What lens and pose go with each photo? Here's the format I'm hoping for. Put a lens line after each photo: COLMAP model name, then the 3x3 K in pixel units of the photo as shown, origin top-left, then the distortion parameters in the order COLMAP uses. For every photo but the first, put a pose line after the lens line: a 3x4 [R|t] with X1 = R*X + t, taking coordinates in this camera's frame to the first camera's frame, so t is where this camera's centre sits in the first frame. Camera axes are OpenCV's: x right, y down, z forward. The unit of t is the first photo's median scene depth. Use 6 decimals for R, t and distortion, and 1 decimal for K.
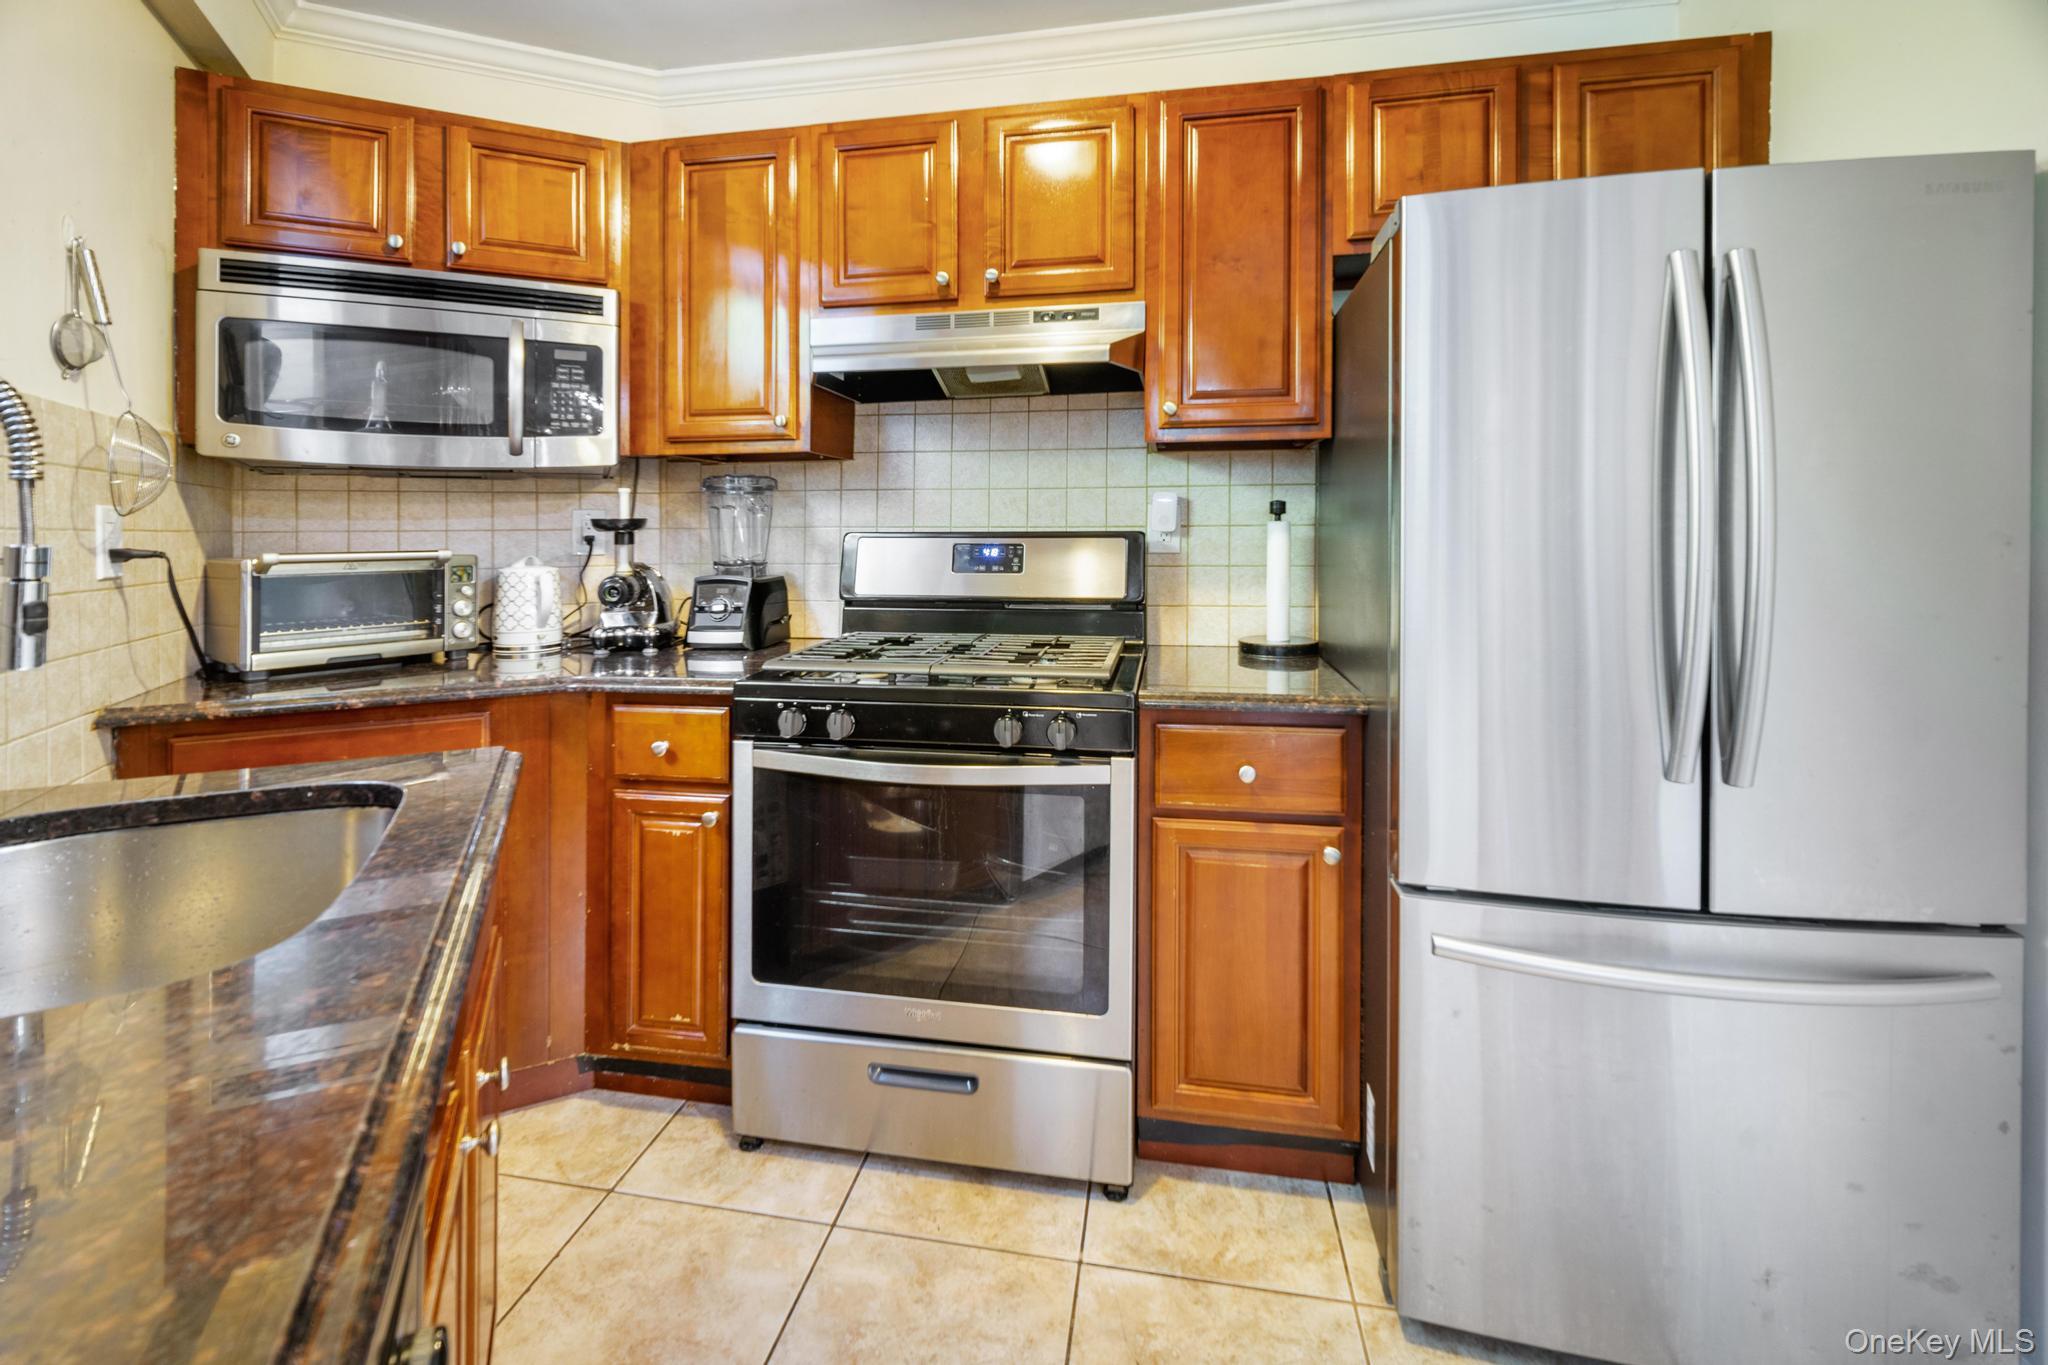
lens RADIAL K [[885.0, 0, 1024.8], [0, 885.0, 521.7], [0, 0, 1]] dist [-0.001743, 0.000064]
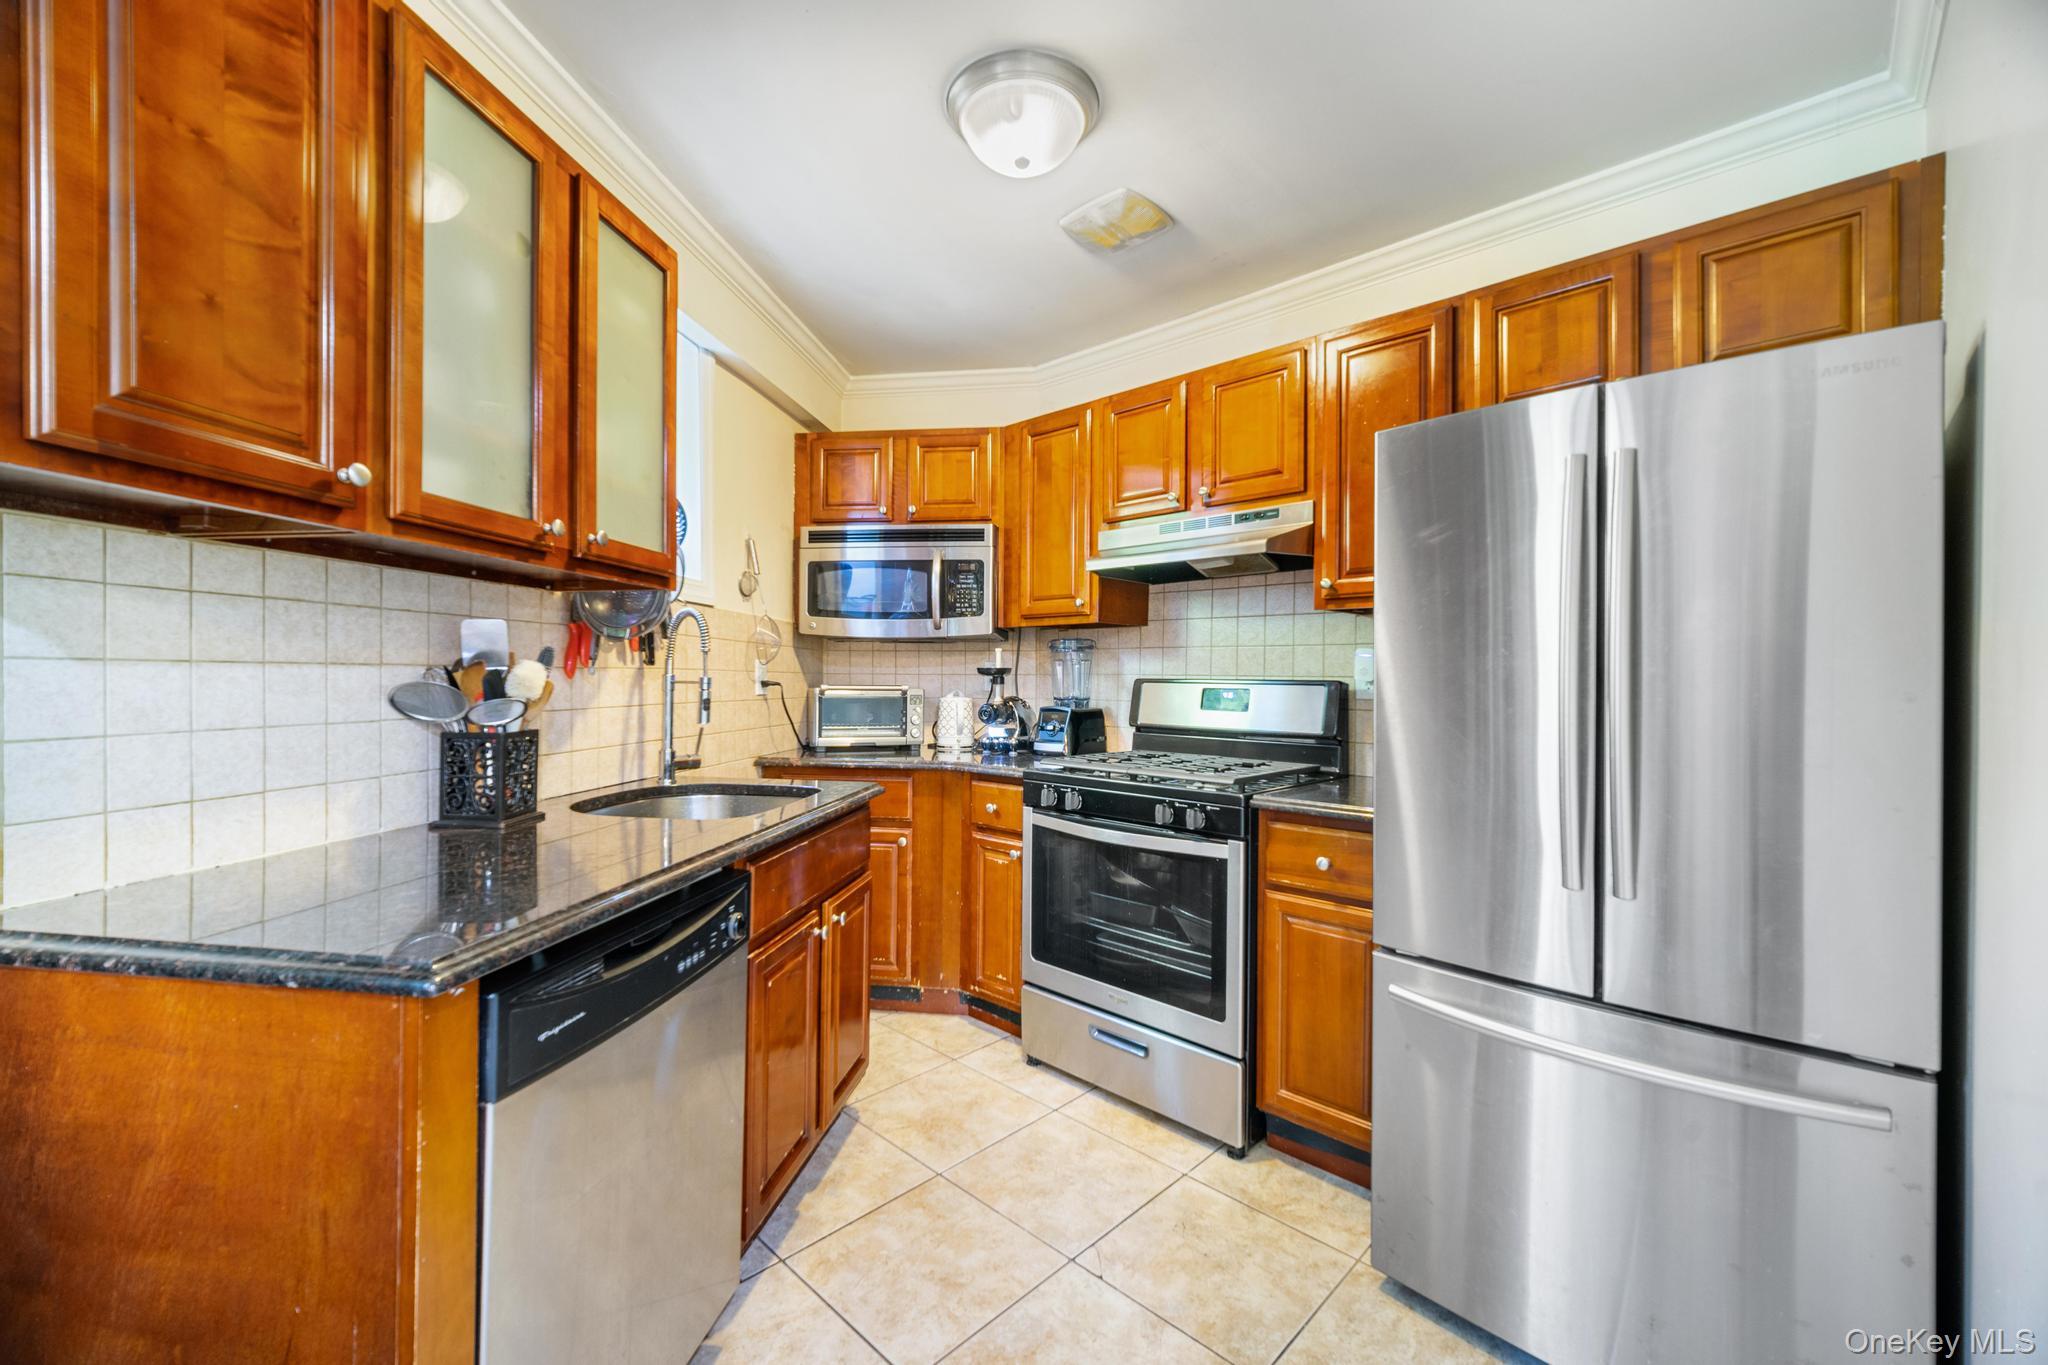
lens RADIAL K [[848.1, 0, 1024.7], [0, 848.1, 674.7], [0, 0, 1]] dist [-0.001876, 0.000431]
pose [[0.828199, 0.011151, -0.560323, 0.478117], [-0.008758, 0.999937, 0.006954, -0.002145], [0.560366, -0.000852, 0.828245, -0.245221]]
